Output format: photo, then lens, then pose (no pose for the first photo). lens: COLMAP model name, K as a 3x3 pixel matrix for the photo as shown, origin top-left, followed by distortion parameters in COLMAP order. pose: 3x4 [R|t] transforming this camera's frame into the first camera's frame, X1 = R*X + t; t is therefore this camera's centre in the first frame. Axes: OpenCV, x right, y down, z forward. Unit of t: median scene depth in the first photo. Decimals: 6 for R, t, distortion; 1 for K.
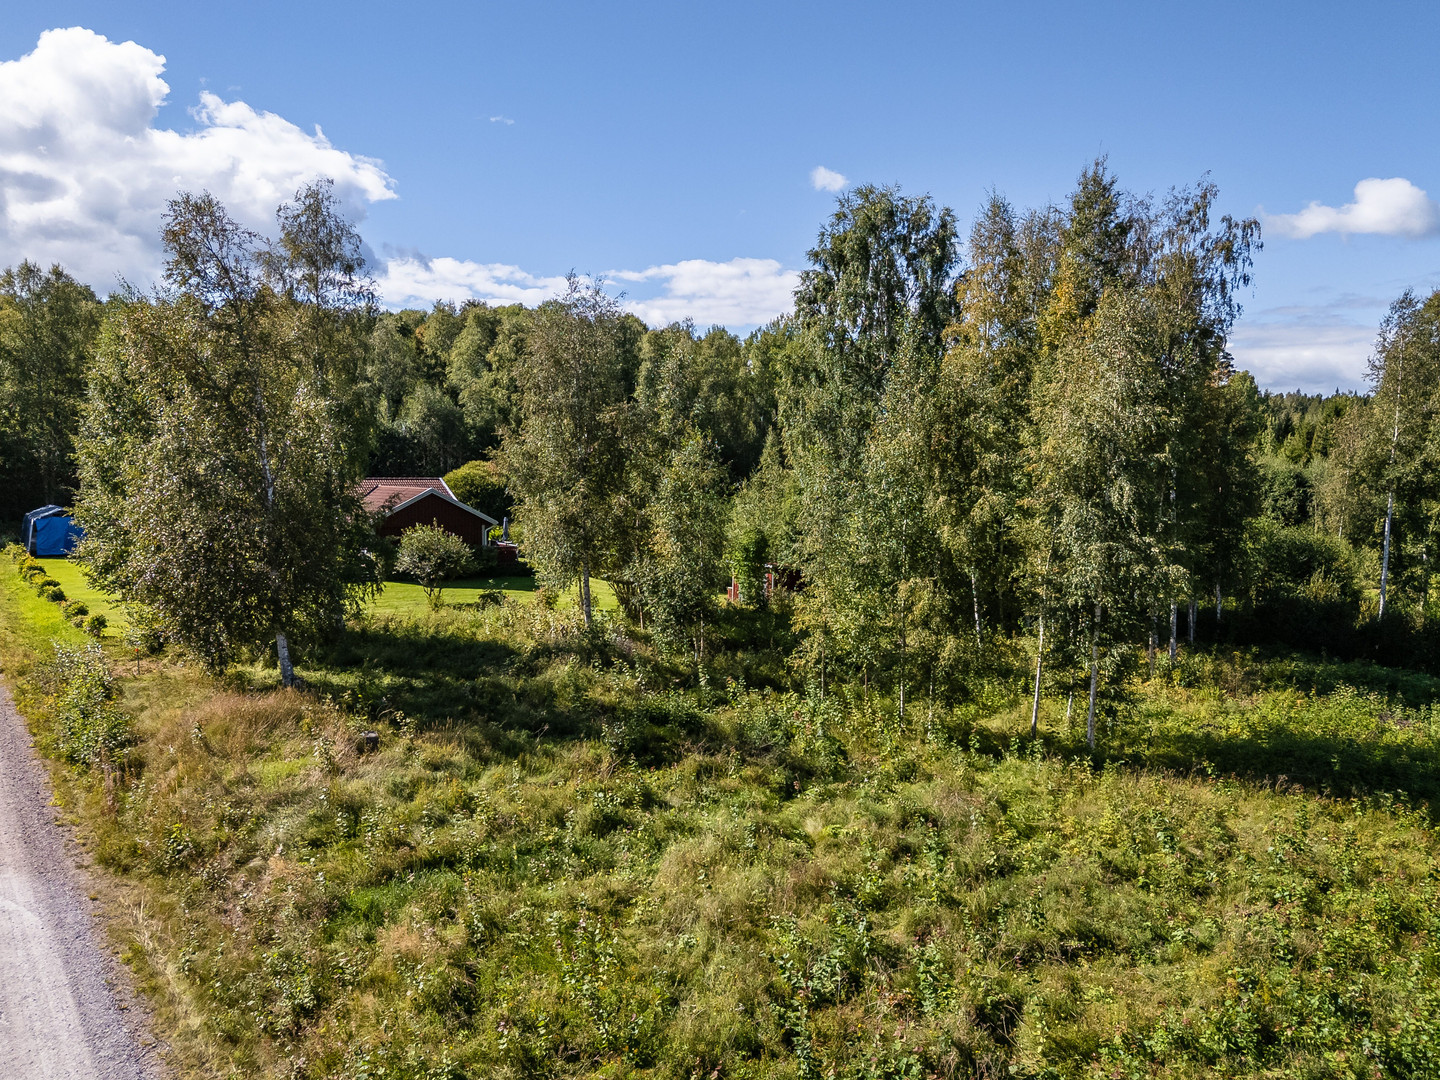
lens RADIAL K [[1063.6, 0, 725.6], [0, 1063.6, 539.2], [0, 0, 1]] dist [0.083855, -0.097630]
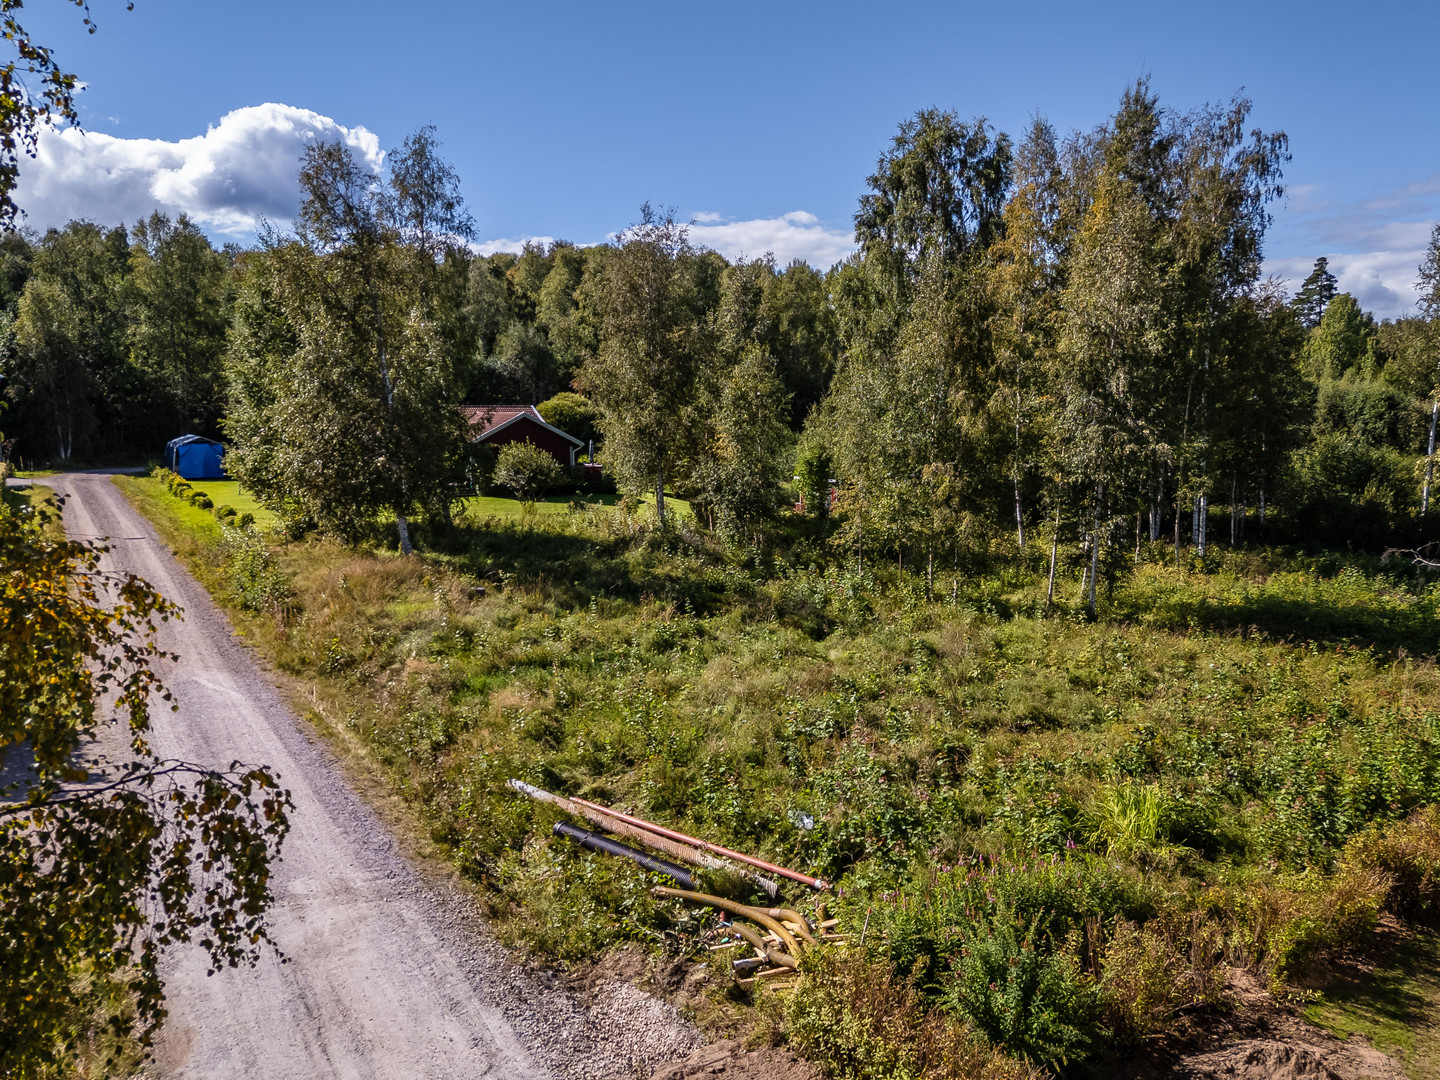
lens RADIAL K [[1063.6, 0, 725.6], [0, 1063.6, 539.2], [0, 0, 1]] dist [0.083855, -0.097630]
pose [[0.996484, -0.003756, -0.083705, 0.038076], [0.008238, 0.998546, 0.053268, 0.045278], [0.083383, -0.053770, 0.995066, -0.134277]]
